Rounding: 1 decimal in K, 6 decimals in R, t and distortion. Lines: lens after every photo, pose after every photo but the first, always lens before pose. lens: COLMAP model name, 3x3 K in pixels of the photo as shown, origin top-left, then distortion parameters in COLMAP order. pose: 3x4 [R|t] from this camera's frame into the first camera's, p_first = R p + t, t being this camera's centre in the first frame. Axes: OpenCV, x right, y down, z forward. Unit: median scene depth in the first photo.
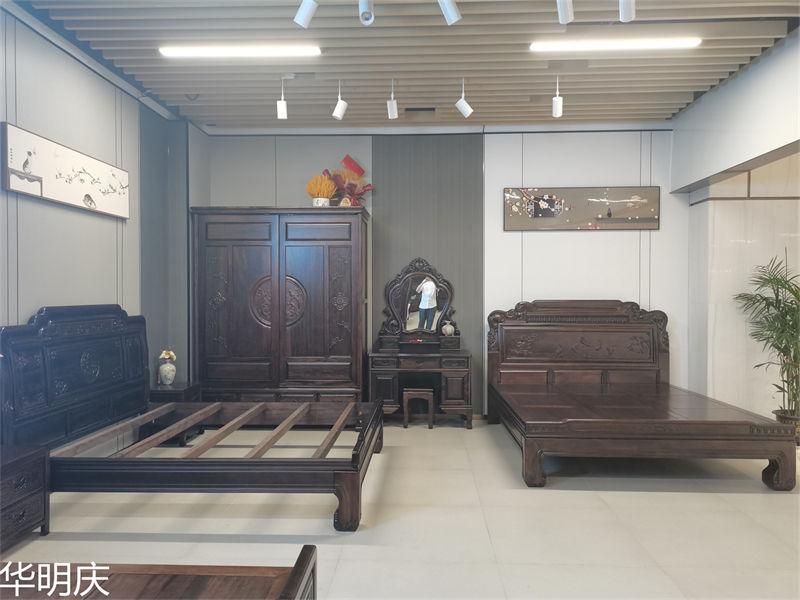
lens RADIAL K [[606.3, 0, 400.0], [0, 606.3, 300.0], [0, 0, 1]] dist [0.055249, -0.058507]
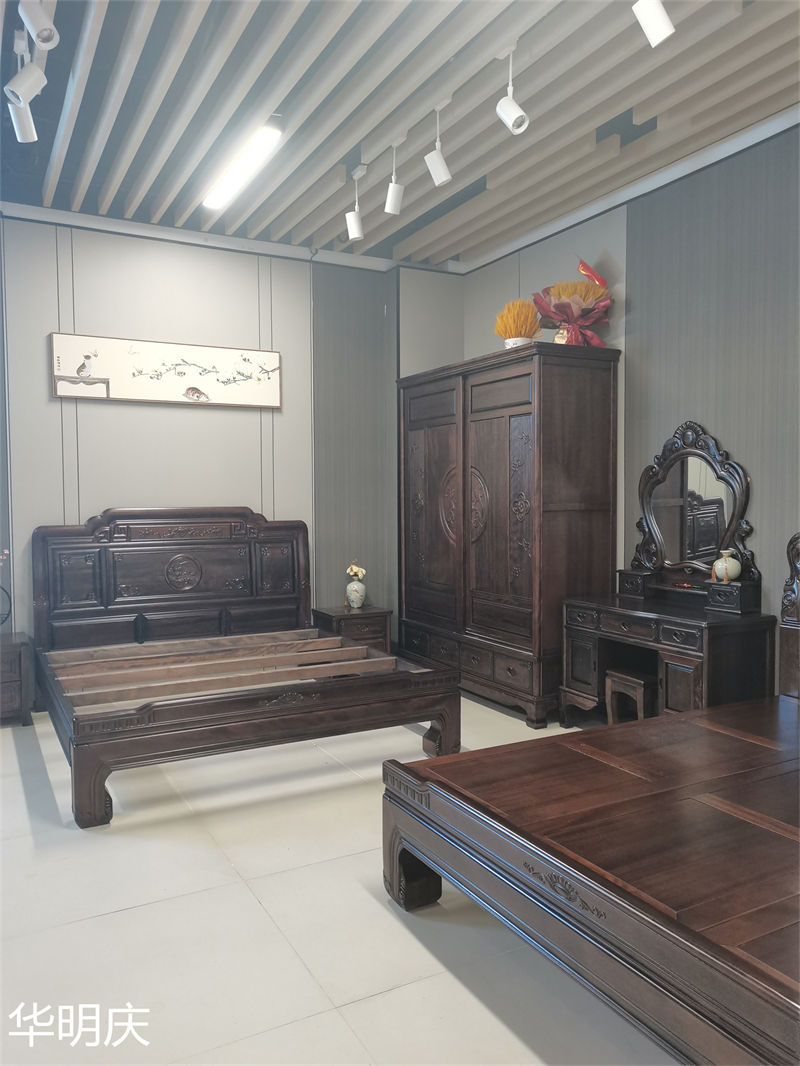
lens RADIAL K [[808.0, 0, 400.0], [0, 808.0, 533.0], [0, 0, 1]] dist [0.055249, -0.058507]
pose [[0.508429, 0.038707, -0.860234, 0.633149], [-0.005220, 0.999109, 0.041871, -0.005349], [0.861088, -0.016798, 0.508178, 0.576051]]
